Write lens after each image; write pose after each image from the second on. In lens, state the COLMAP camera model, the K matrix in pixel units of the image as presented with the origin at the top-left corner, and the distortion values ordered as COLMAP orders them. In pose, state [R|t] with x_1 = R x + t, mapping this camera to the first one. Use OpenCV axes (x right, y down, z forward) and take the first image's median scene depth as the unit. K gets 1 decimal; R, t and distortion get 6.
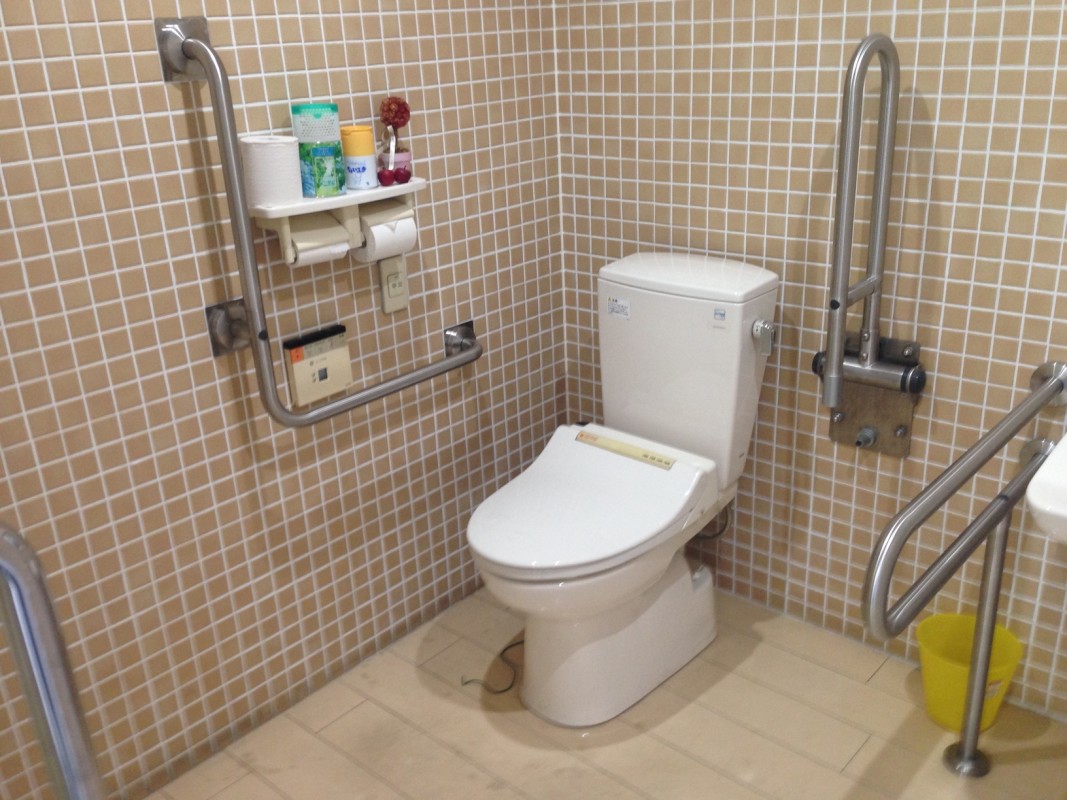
lens RADIAL K [[986.4, 0, 531.3], [0, 986.4, 398.3], [0, 0, 1]] dist [0.017270, 0.000000]
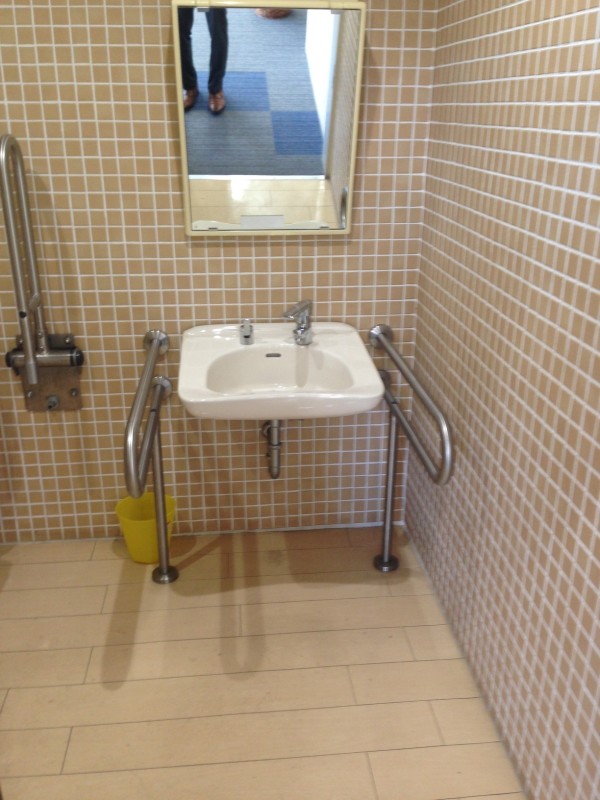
lens RADIAL K [[739.6, 0, 302.4], [0, 739.6, 401.5], [0, 0, 1]] dist [0.017270, 0.000000]
pose [[0.671338, -0.216780, 0.708740, -0.217225], [0.228125, 0.970282, 0.080692, 0.035916], [-0.705170, 0.107510, 0.700840, -0.059529]]
